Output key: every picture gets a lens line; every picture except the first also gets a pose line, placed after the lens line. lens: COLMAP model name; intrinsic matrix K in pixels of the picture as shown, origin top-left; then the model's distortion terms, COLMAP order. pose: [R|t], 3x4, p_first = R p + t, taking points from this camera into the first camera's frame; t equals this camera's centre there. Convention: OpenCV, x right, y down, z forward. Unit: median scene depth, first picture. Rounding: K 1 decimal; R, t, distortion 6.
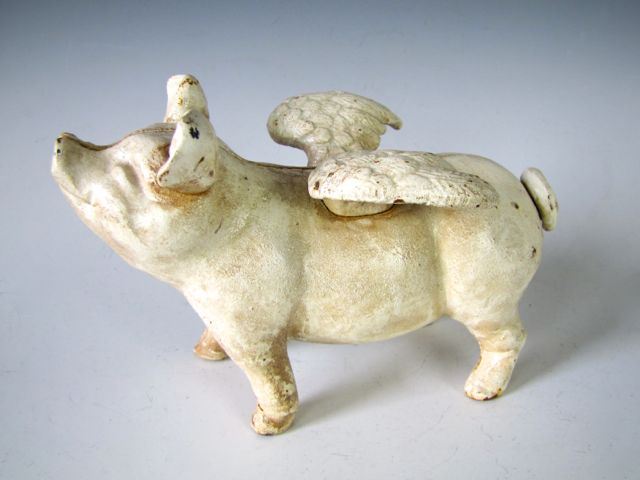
lens RADIAL K [[562.6, 0, 320.0], [0, 562.6, 240.0], [0, 0, 1]] dist [-0.113539, -0.001002]
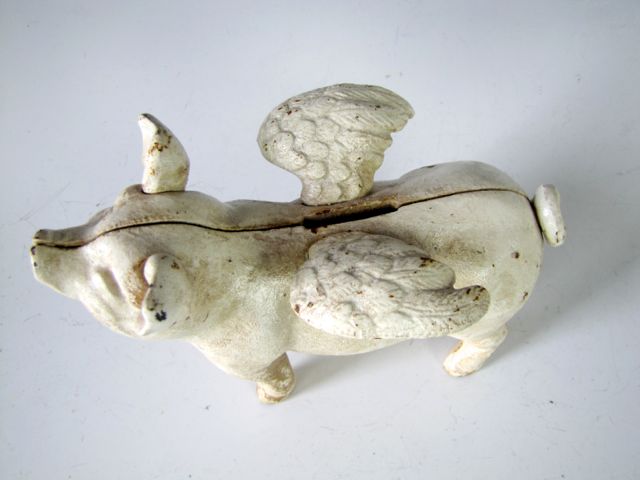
lens RADIAL K [[523.2, 0, 320.0], [0, 523.2, 240.0], [0, 0, 1]] dist [-0.116329, 0.001768]
pose [[0.997193, 0.044166, -0.060461, 0.074561], [-0.006220, 0.853572, 0.520937, -0.597338], [0.074615, -0.519099, 0.851451, 0.256428]]
